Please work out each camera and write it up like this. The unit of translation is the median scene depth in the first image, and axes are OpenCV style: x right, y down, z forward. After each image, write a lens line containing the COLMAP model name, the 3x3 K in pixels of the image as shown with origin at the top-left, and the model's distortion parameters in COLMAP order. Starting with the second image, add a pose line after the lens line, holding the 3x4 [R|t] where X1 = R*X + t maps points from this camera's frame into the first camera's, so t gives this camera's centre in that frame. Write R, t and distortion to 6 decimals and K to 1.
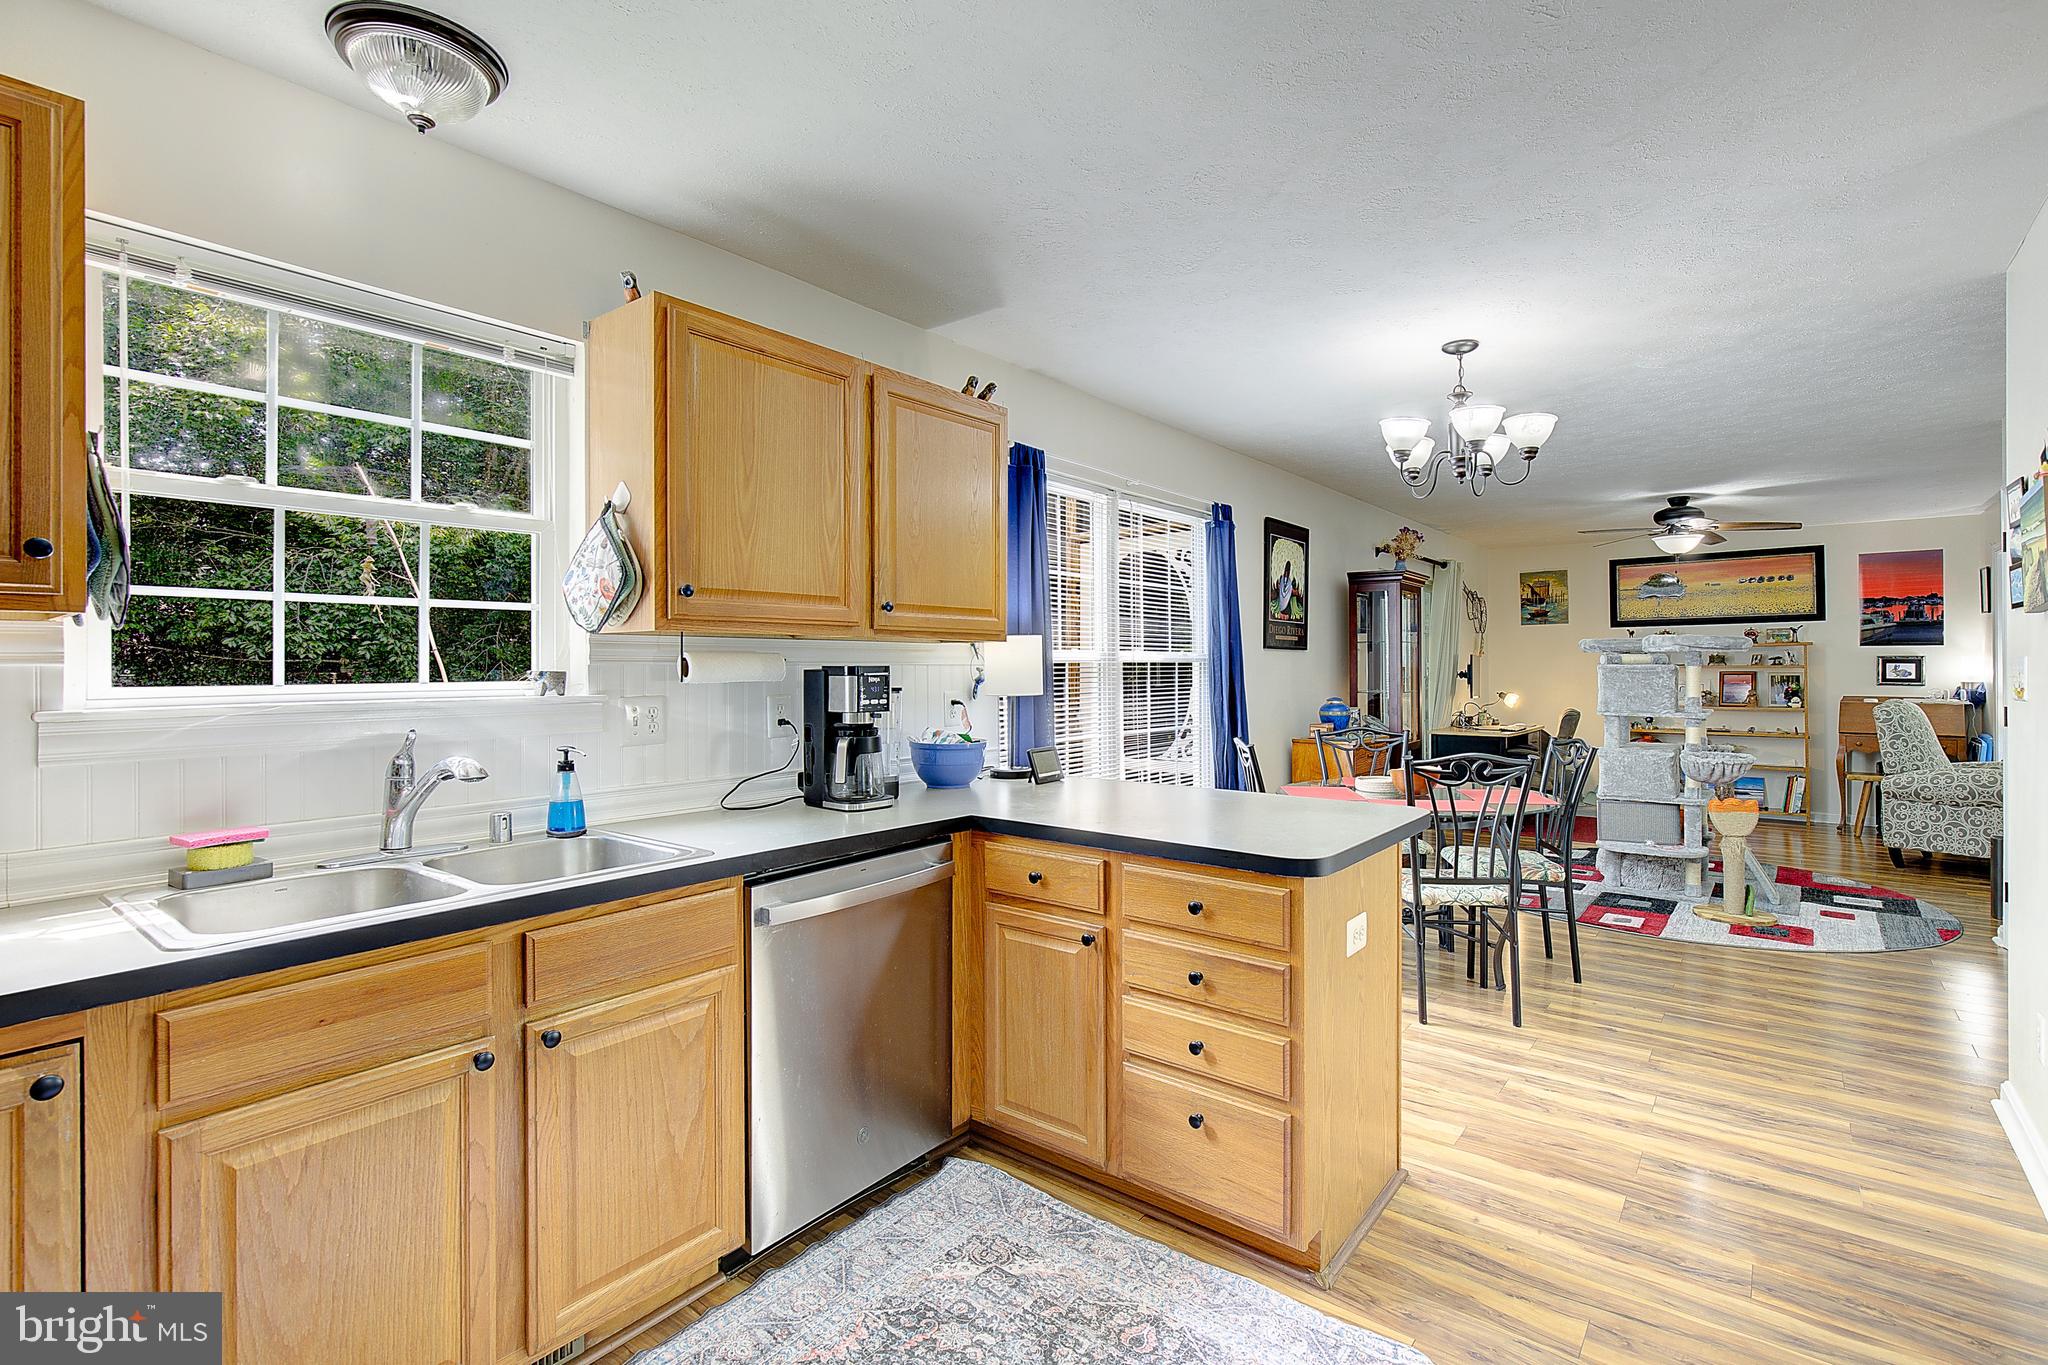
lens RADIAL K [[942.6, 0, 1020.7], [0, 942.6, 672.7], [0, 0, 1]] dist [-0.000718, -0.000146]
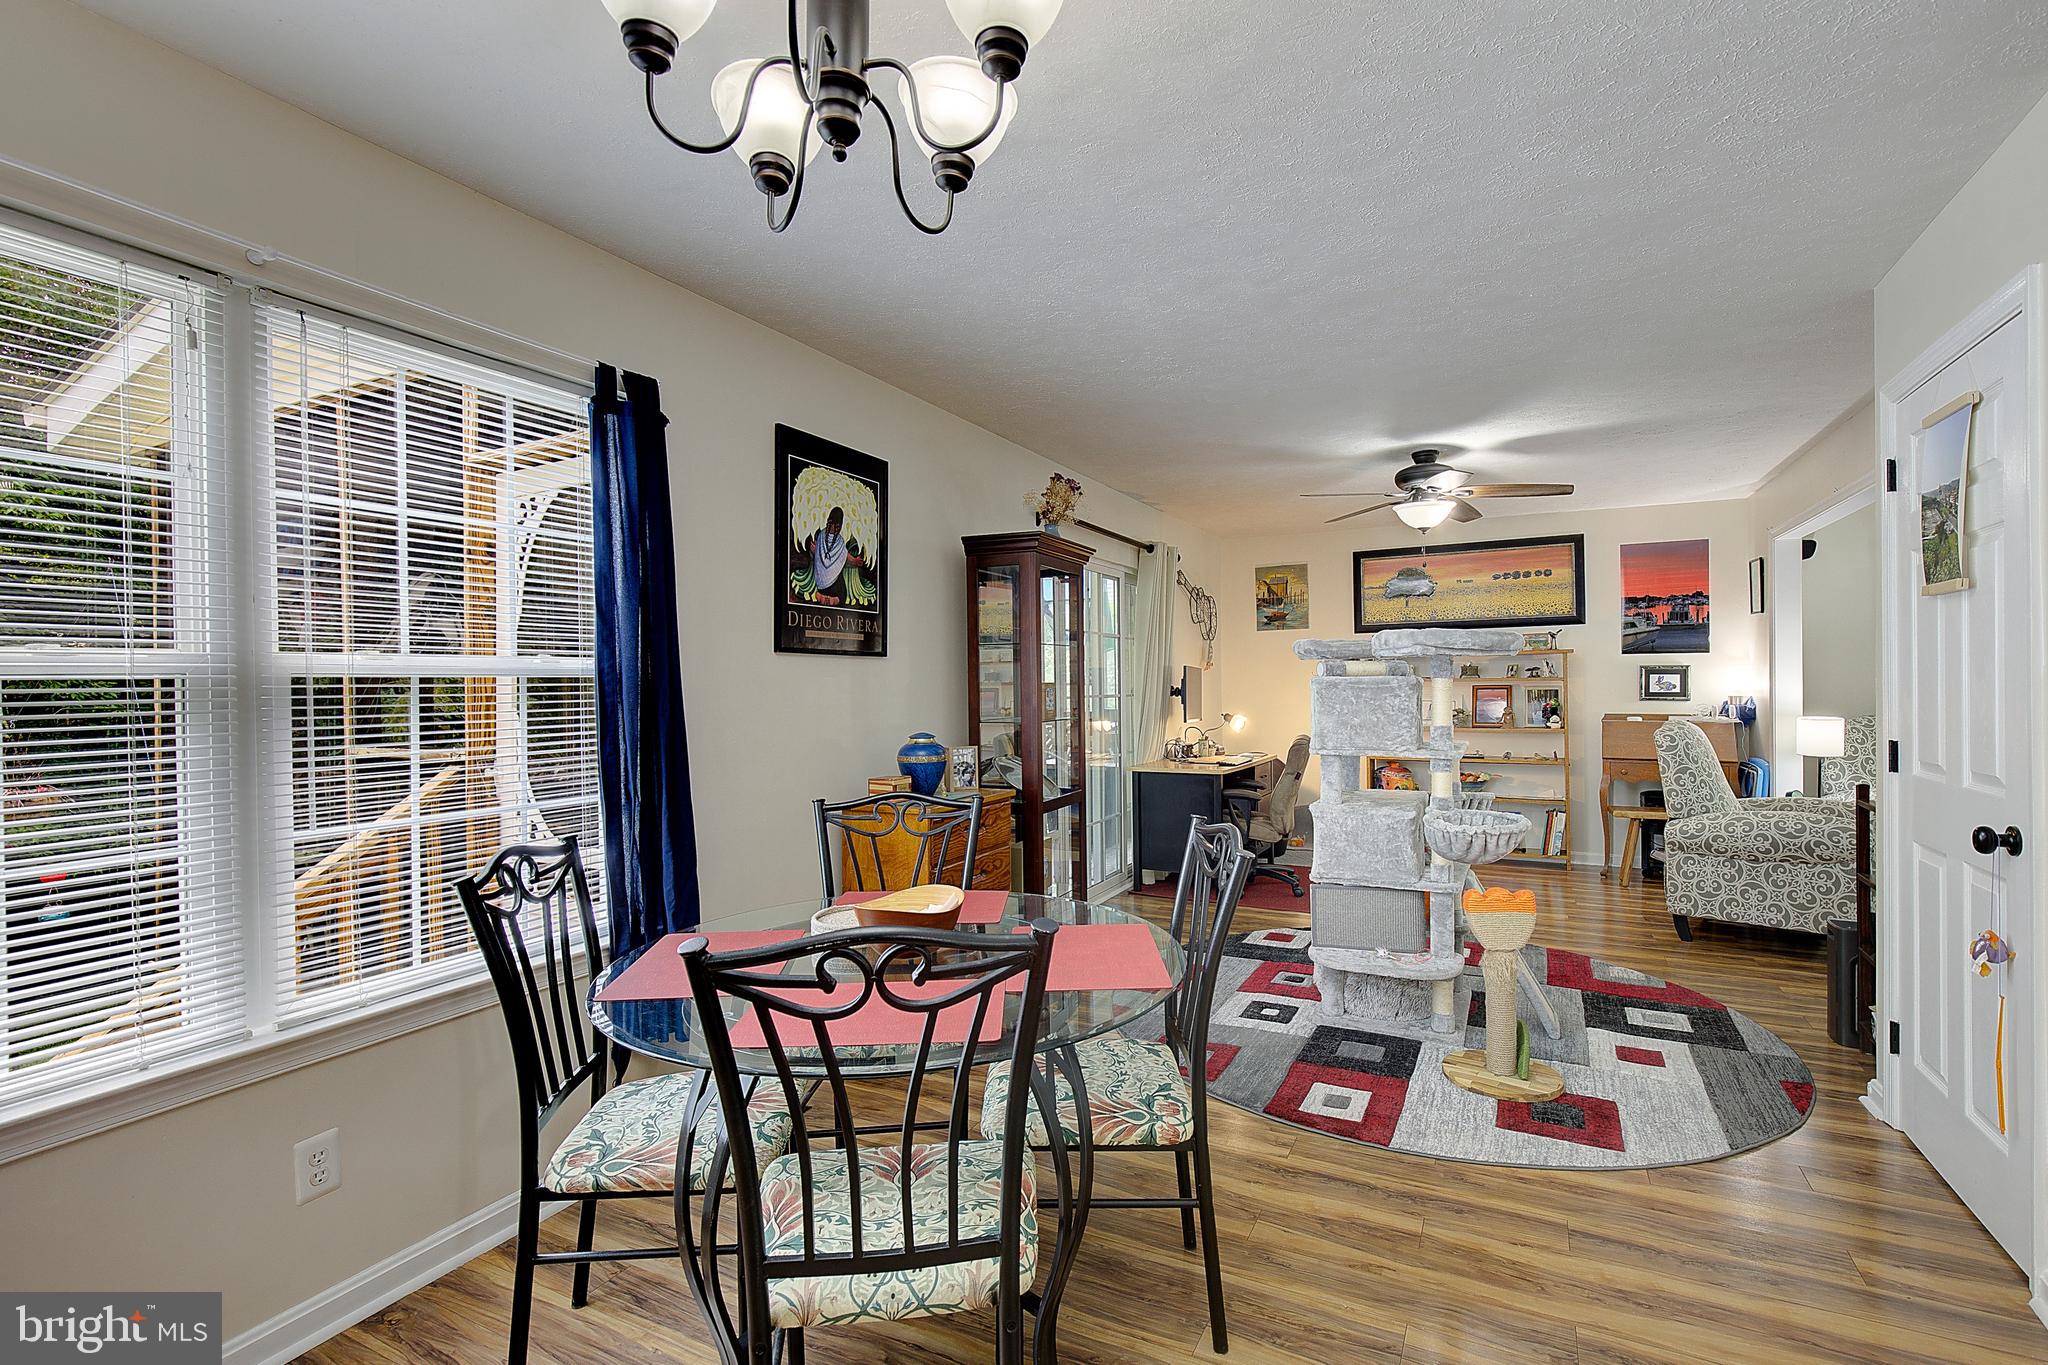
lens RADIAL K [[933.3, 0, 1018.3], [0, 933.3, 696.2], [0, 0, 1]] dist [0.000875, -0.000041]
pose [[0.982020, -0.009195, 0.188551, 0.260508], [0.007915, 0.999940, 0.007540, -0.001485], [-0.188609, -0.005912, 0.982034, 0.360511]]
